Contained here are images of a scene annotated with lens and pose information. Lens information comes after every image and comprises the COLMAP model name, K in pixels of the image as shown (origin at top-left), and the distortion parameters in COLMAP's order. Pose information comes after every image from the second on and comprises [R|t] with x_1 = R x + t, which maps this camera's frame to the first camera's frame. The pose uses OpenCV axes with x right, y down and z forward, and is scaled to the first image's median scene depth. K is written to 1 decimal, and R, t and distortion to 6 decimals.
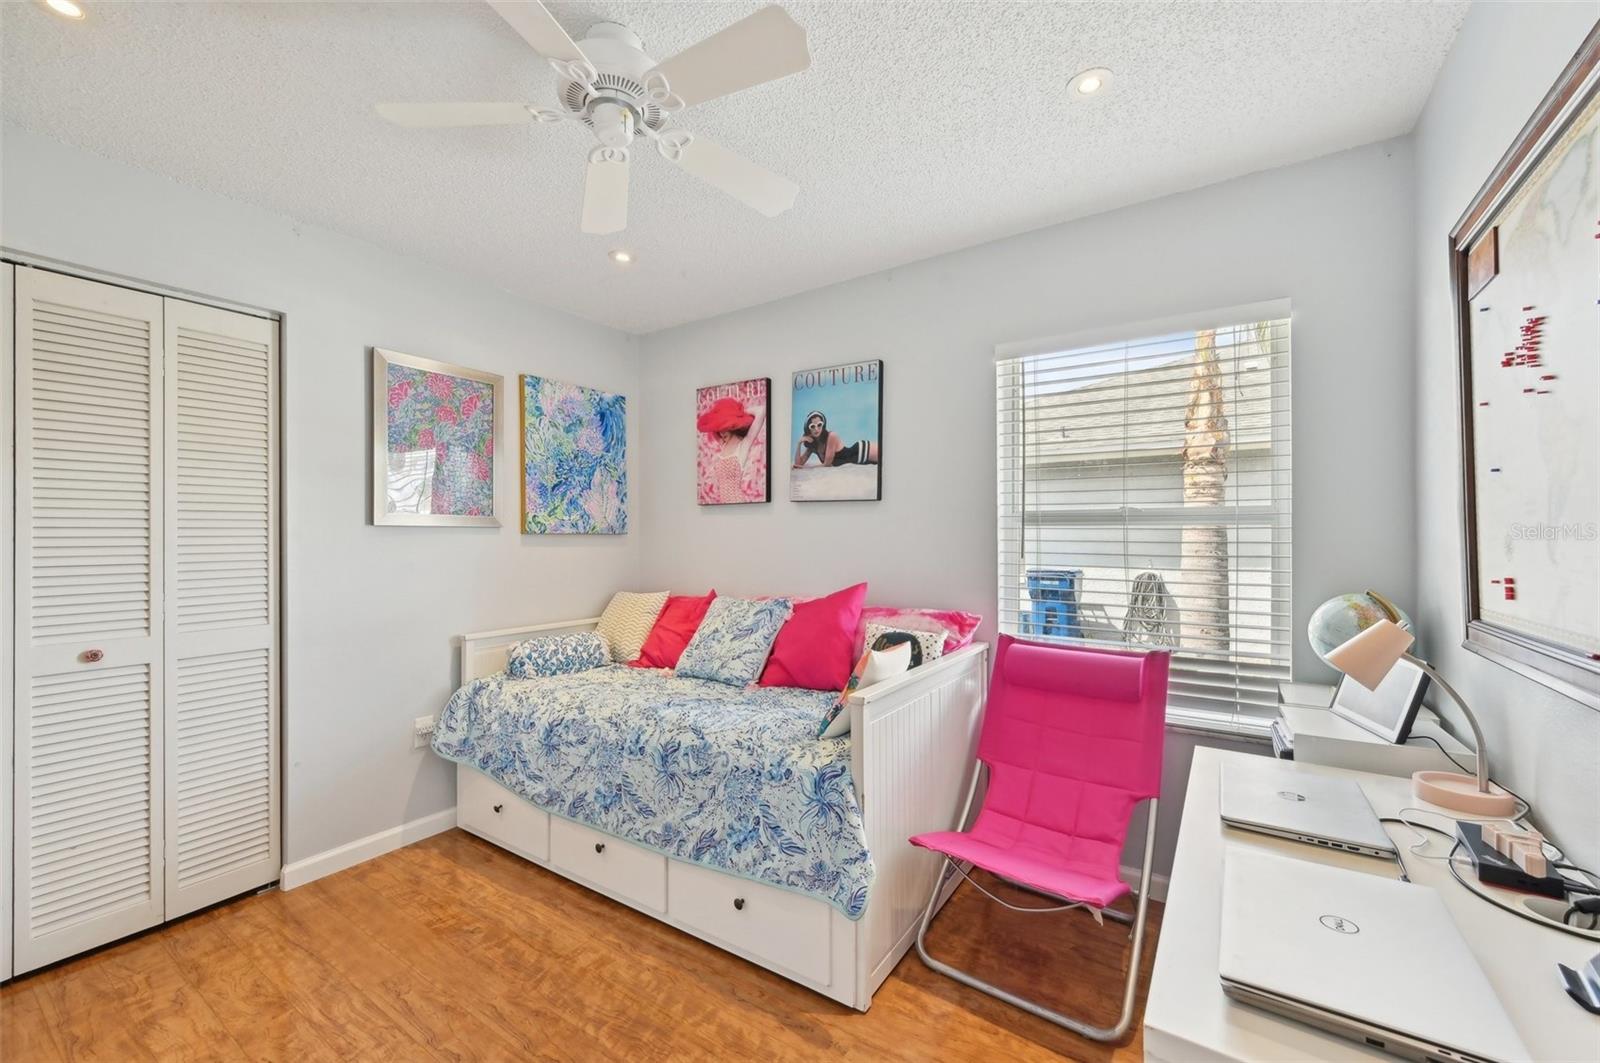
lens RADIAL K [[637.4, 0, 798.1], [0, 637.4, 534.2], [0, 0, 1]] dist [-0.000516, -0.000518]
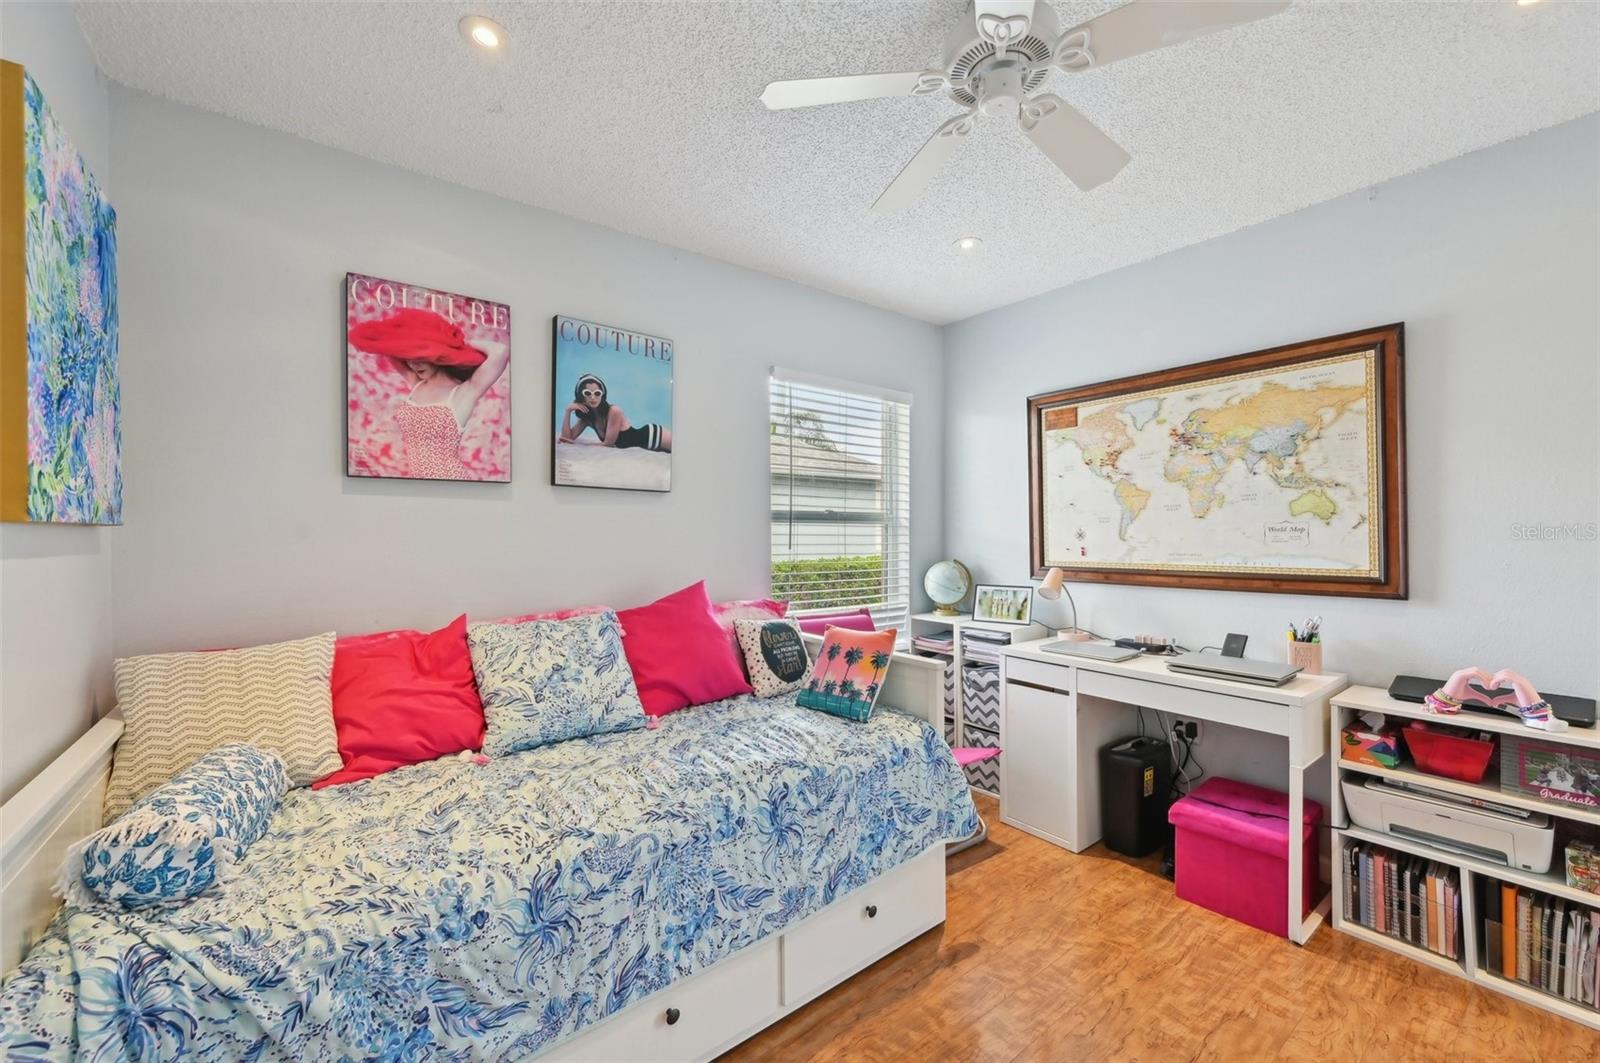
lens RADIAL K [[637.4, 0, 797.9], [0, 637.4, 530.6], [0, 0, 1]] dist [-0.000516, -0.000518]
pose [[0.312921, 0.002880, 0.949775, -0.668605], [-0.001696, 0.999996, -0.002473, 0.004399], [-0.949778, -0.000837, 0.312925, 0.515536]]
